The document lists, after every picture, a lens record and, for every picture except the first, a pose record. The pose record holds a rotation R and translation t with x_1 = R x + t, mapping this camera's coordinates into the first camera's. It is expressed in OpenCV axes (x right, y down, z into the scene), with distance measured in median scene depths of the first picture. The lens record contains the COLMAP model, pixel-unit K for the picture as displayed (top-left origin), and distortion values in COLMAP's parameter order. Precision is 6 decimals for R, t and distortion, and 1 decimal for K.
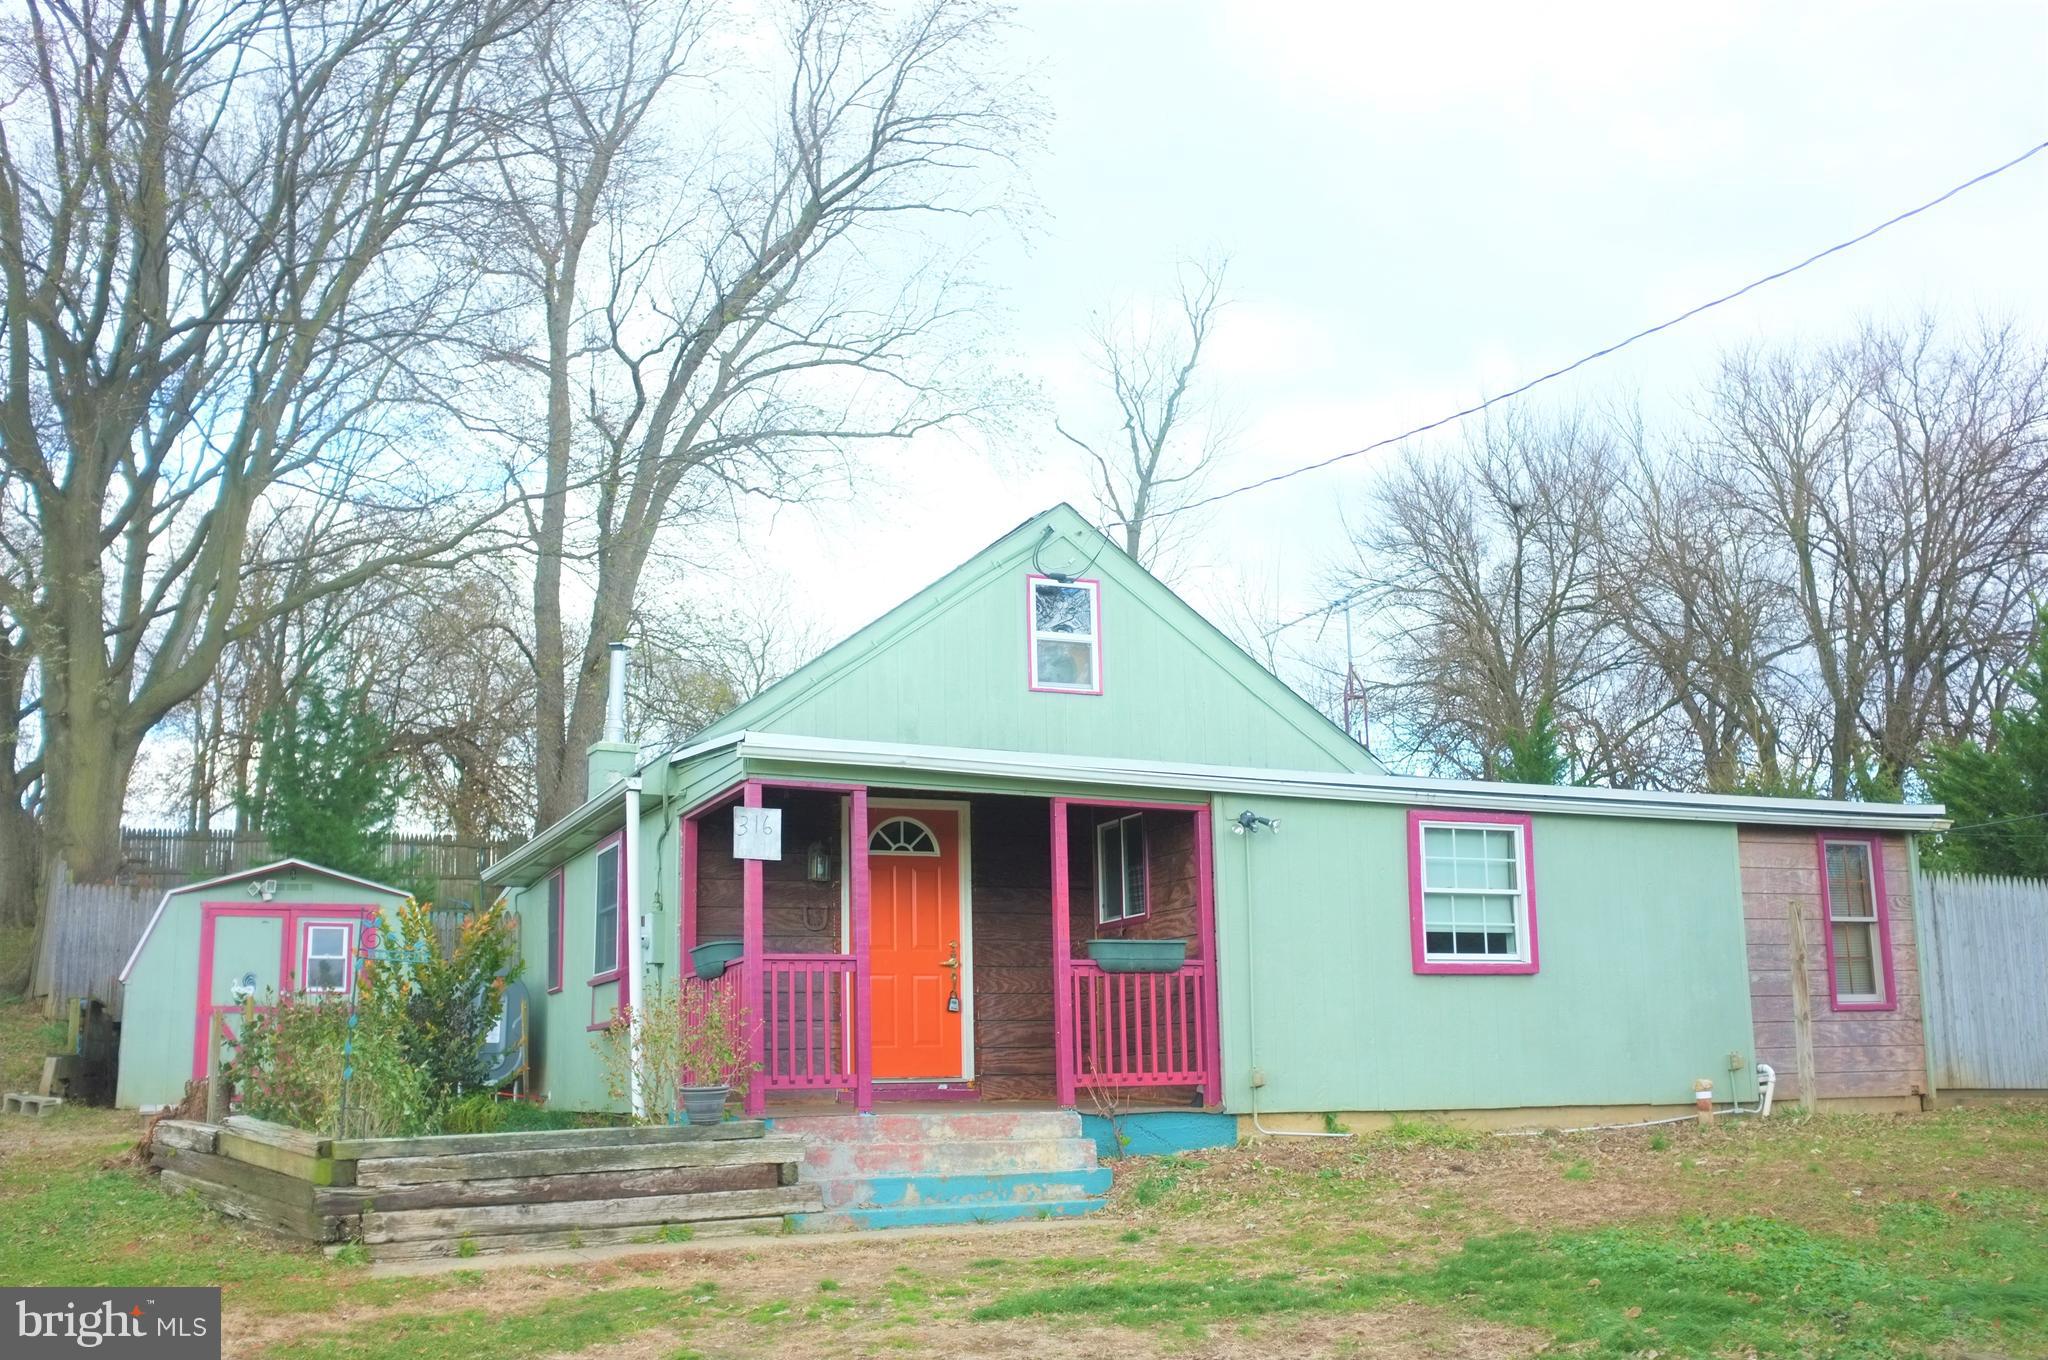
lens RADIAL K [[2053.8, 0, 1024.0], [0, 2053.8, 680.0], [0, 0, 1]] dist [-0.110942, 0.165892]
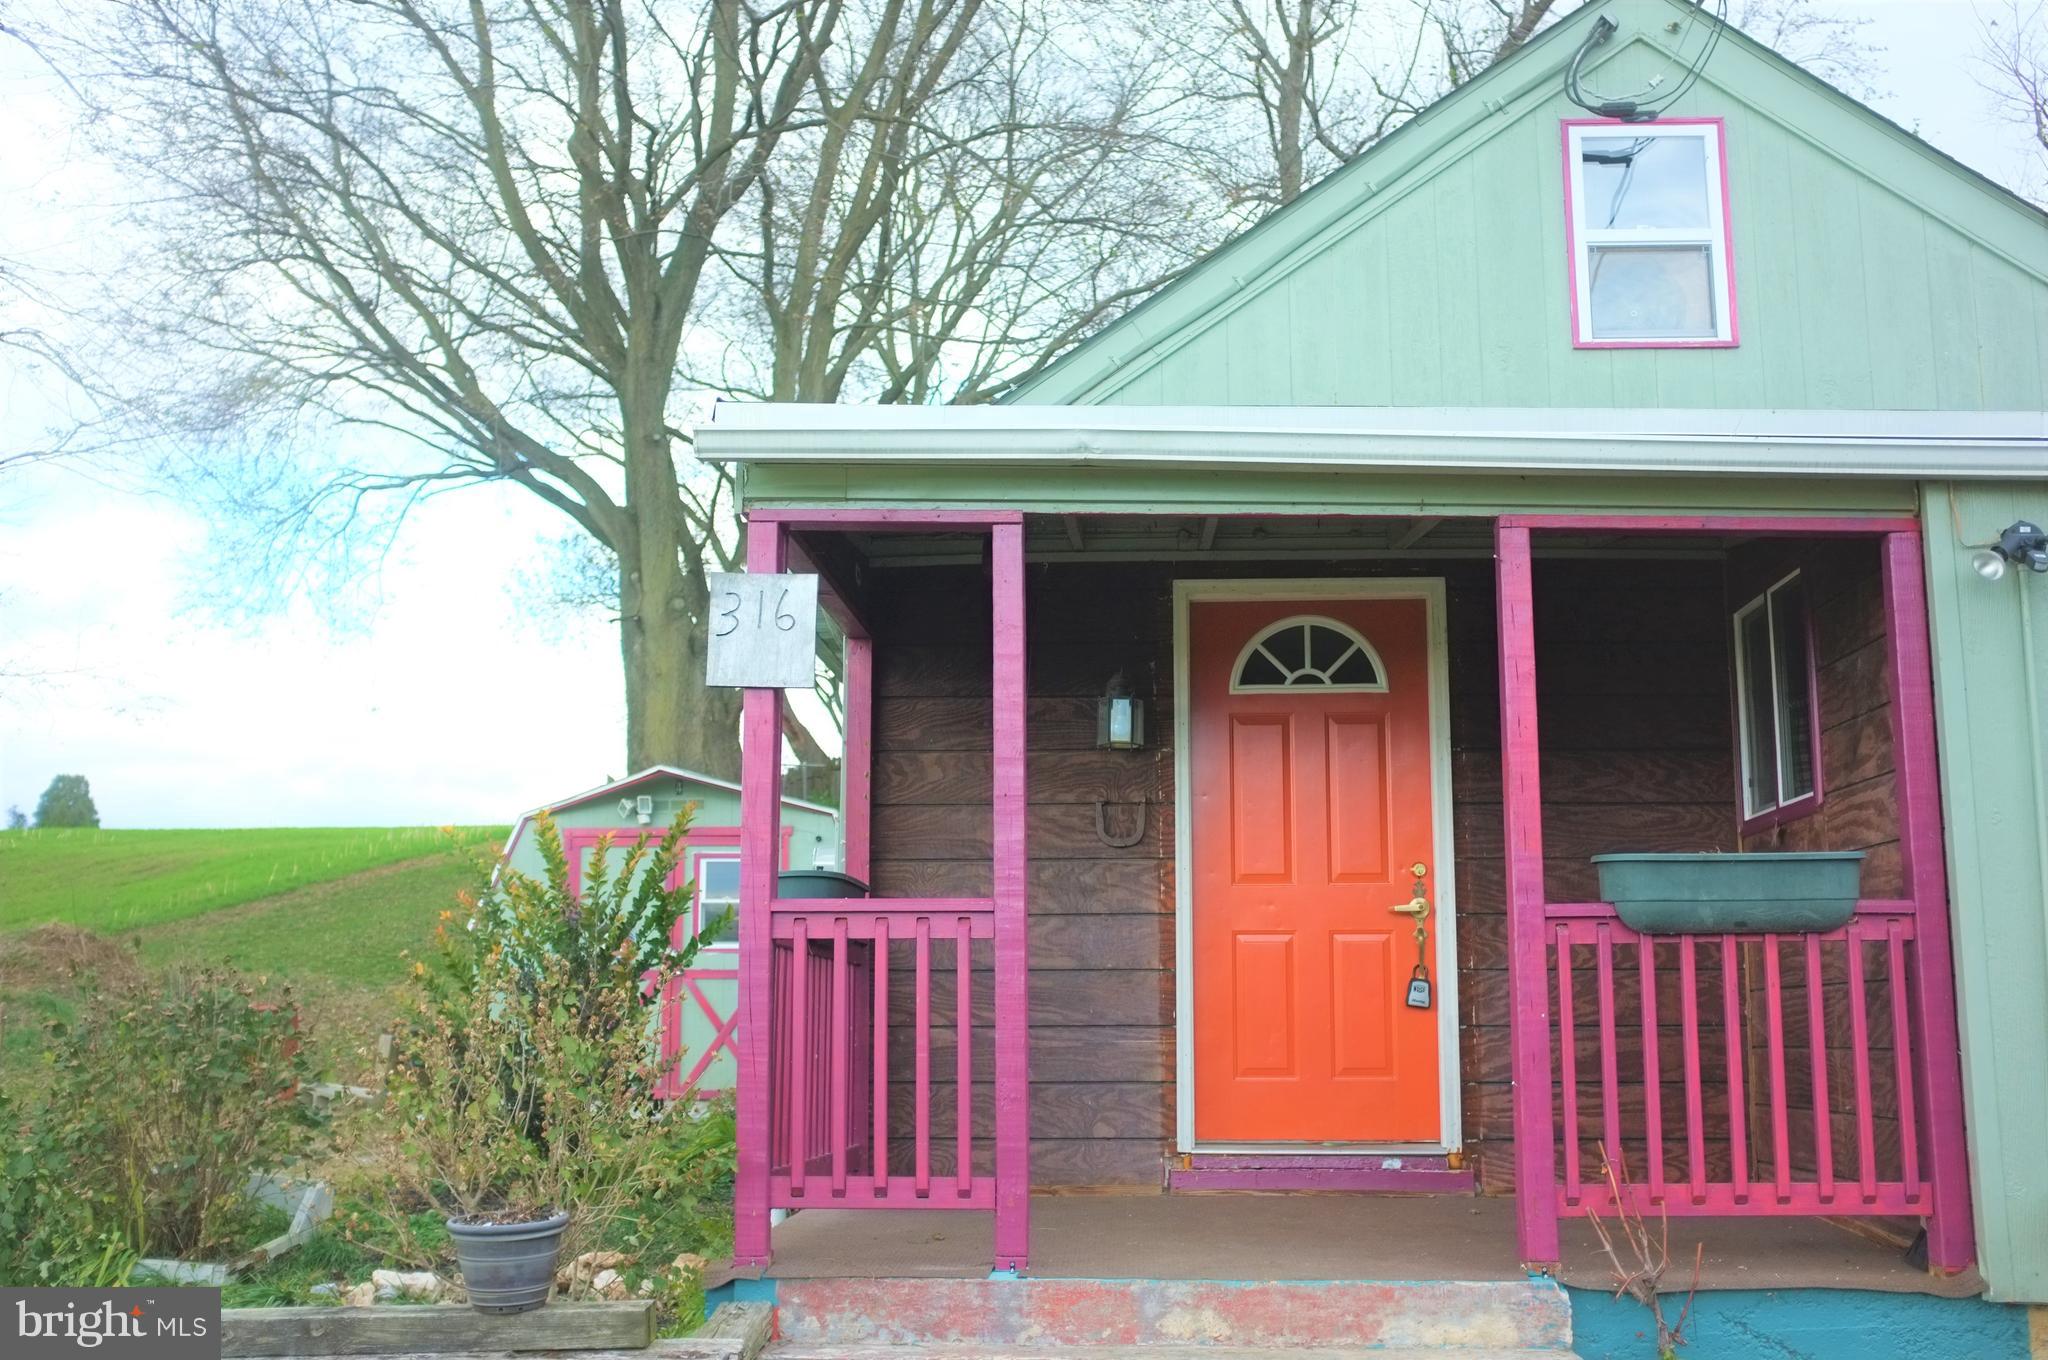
lens RADIAL K [[2053.8, 0, 1024.0], [0, 2053.8, 680.0], [0, 0, 1]] dist [-0.110942, 0.165892]
pose [[0.894094, -0.054439, -0.444559, 0.106326], [0.070546, 0.997313, 0.019754, 0.071516], [0.442289, -0.049024, 0.895532, 0.554213]]
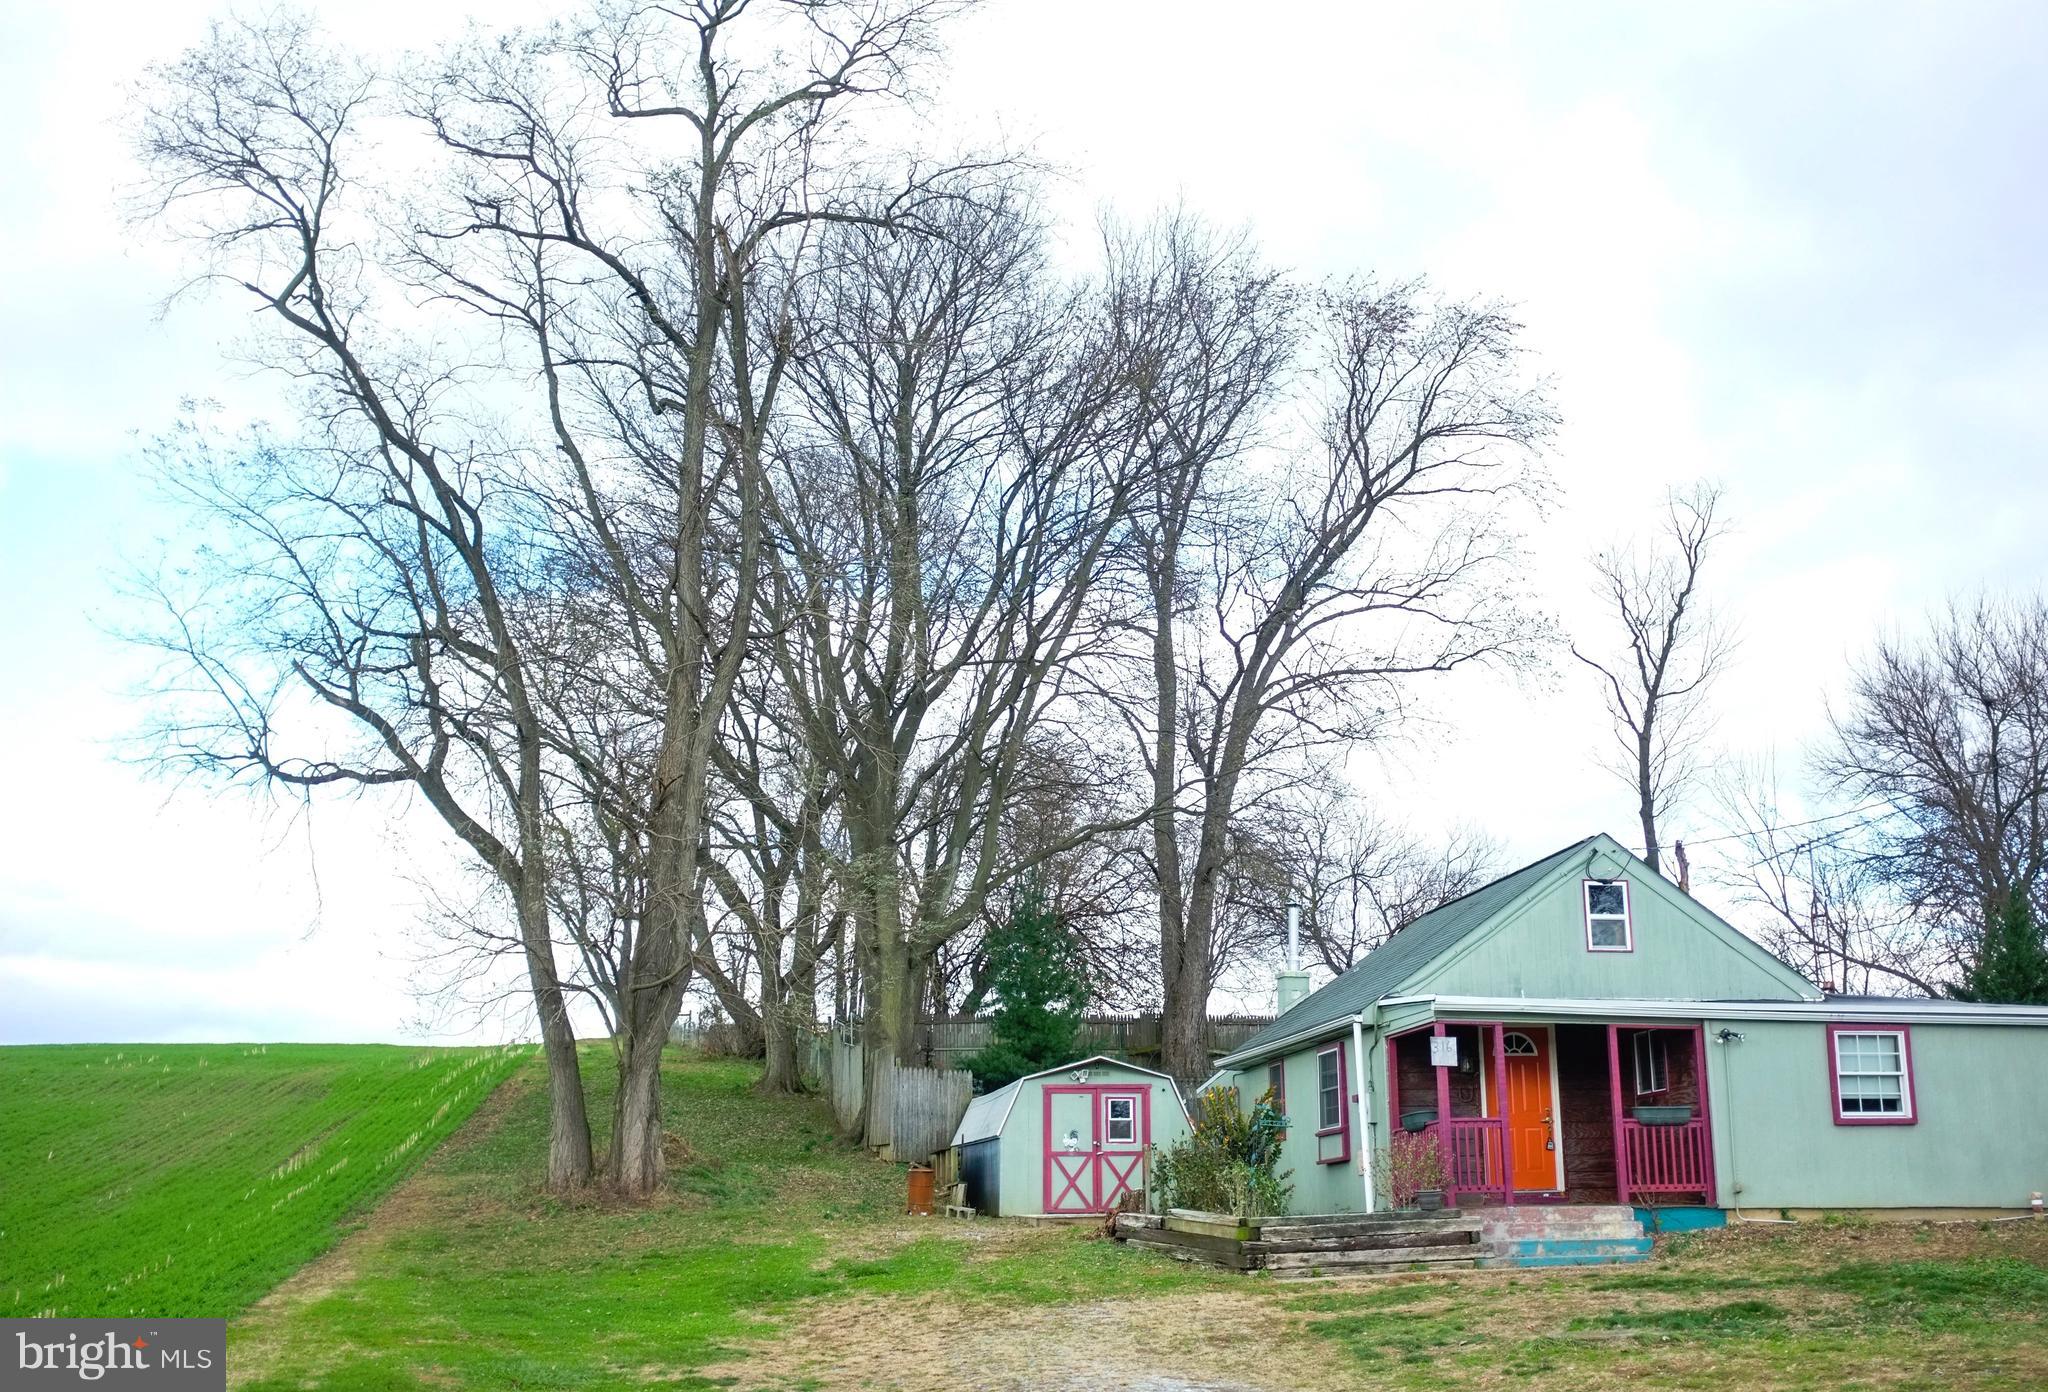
lens RADIAL K [[2166.8, 0, 1024.0], [0, 2166.8, 696.0], [0, 0, 1]] dist [-0.141837, 0.224945]
pose [[0.973170, -0.046411, -0.225359, -0.043649], [0.035000, 0.997907, -0.054369, -0.132127], [0.227411, 0.045023, 0.972758, -0.841862]]
